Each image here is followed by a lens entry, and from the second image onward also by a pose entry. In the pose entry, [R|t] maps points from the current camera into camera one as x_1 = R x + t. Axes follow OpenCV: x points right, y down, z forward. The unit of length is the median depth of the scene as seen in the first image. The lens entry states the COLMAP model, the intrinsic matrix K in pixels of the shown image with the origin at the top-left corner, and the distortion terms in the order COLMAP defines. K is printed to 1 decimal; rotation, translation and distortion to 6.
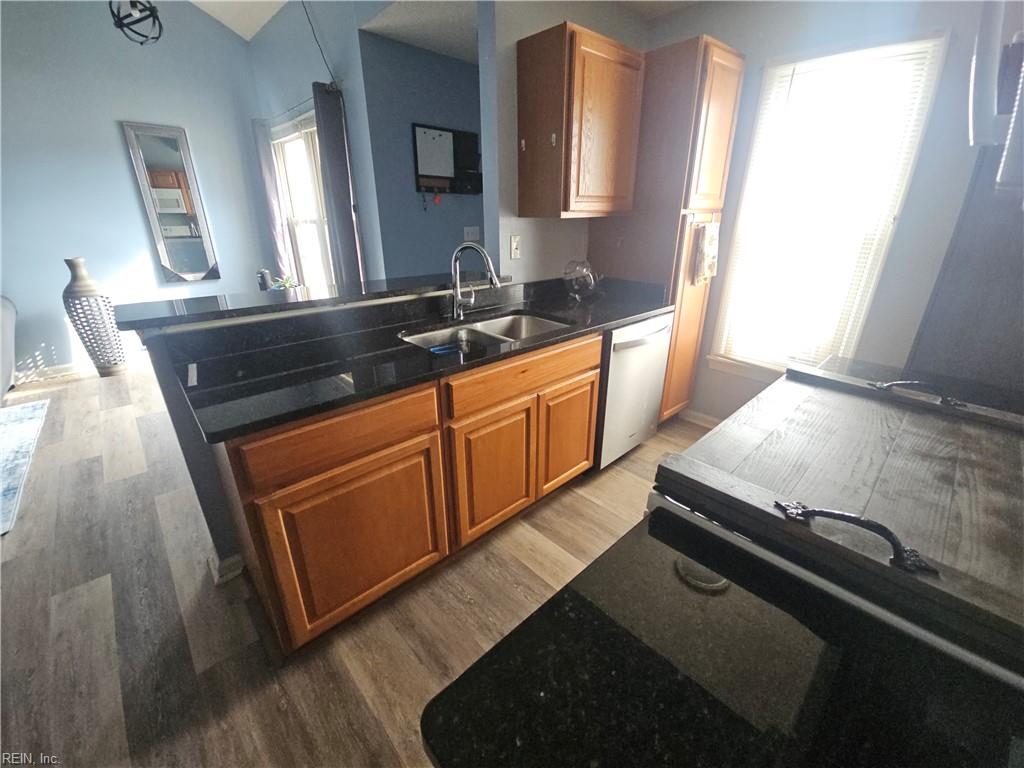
lens RADIAL K [[416.2, 0, 516.8], [0, 416.2, 377.4], [0, 0, 1]] dist [0.003954, -0.005766]
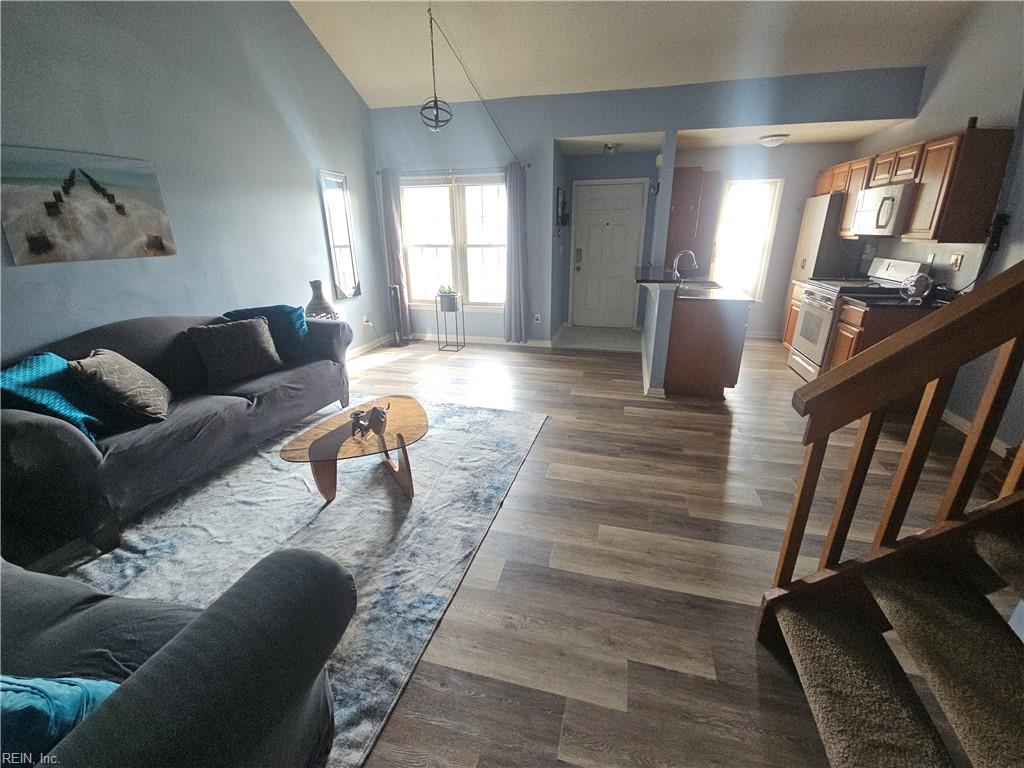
lens RADIAL K [[407.7, 0, 514.3], [0, 407.7, 381.2], [0, 0, 1]] dist [0.013848, -0.016674]
pose [[0.851815, -0.190295, 0.488057, -1.898433], [0.204517, 0.978554, 0.024595, 0.134408], [-0.482270, 0.078866, 0.872465, -0.447830]]
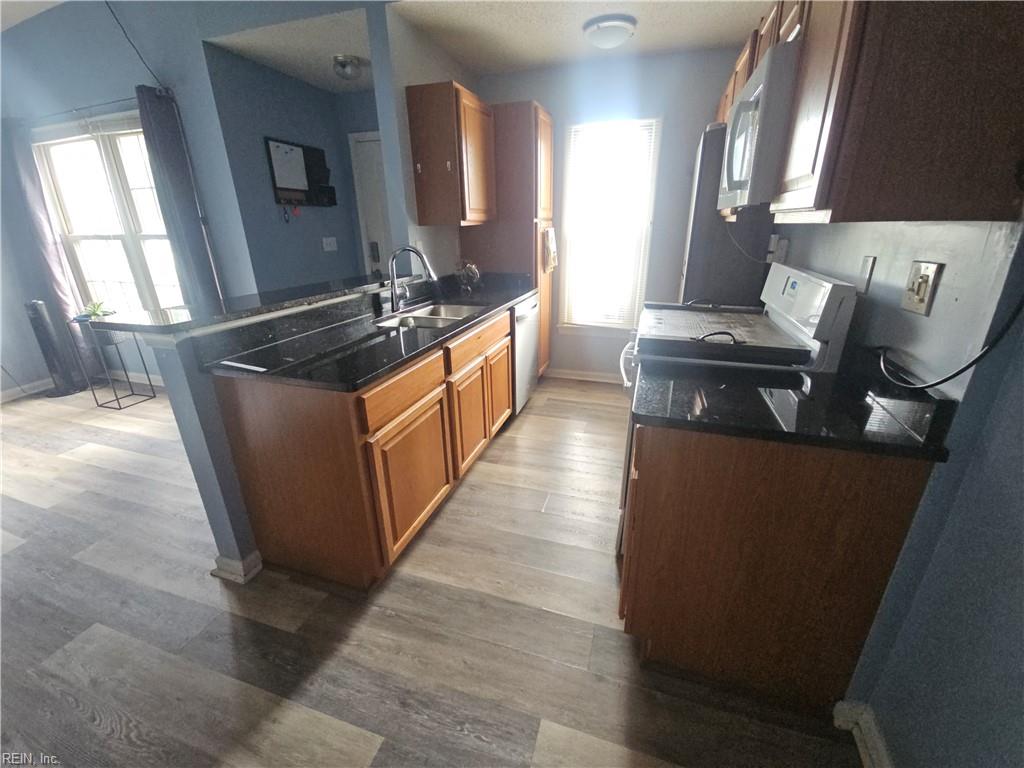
lens RADIAL K [[416.2, 0, 516.8], [0, 416.2, 377.4], [0, 0, 1]] dist [0.003954, -0.005766]
pose [[0.875183, -0.178234, 0.449765, -0.376727], [0.189765, 0.981631, 0.019746, 0.080919], [-0.445022, 0.068068, 0.892929, -0.185300]]
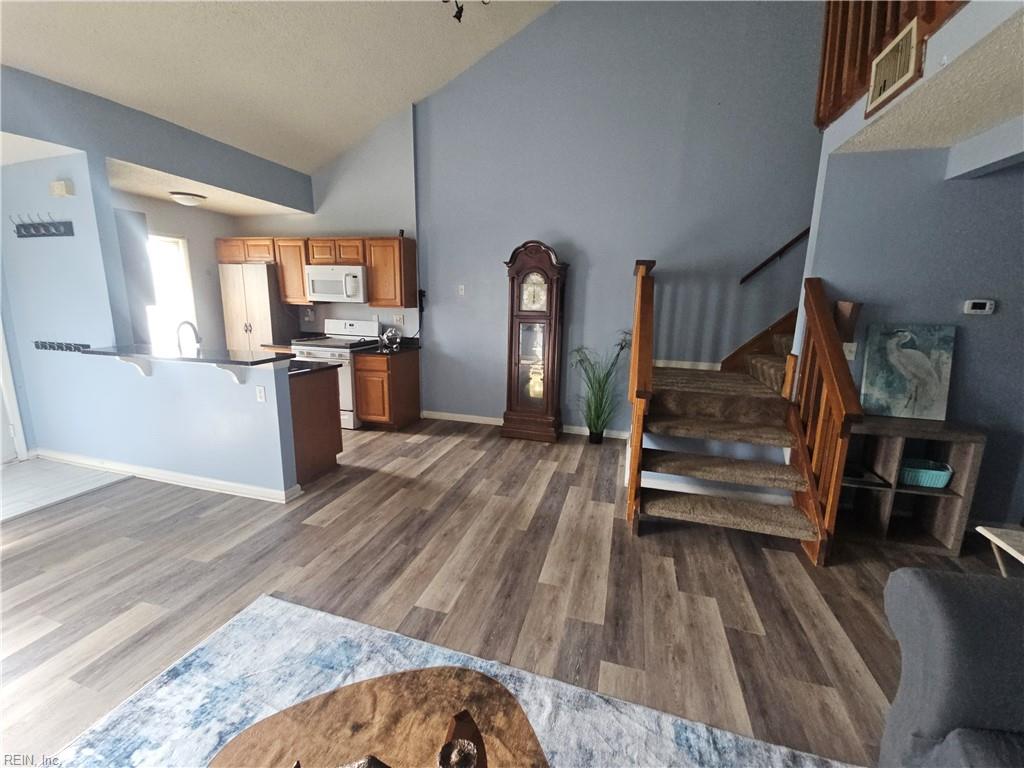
lens RADIAL K [[420.6, 0, 510.4], [0, 420.6, 378.5], [0, 0, 1]] dist [0.013510, -0.006731]
pose [[-0.502651, -0.176782, 0.846221, -2.059017], [0.297205, 0.883864, 0.361185, -0.289503], [-0.811795, 0.433051, -0.391734, 0.567677]]
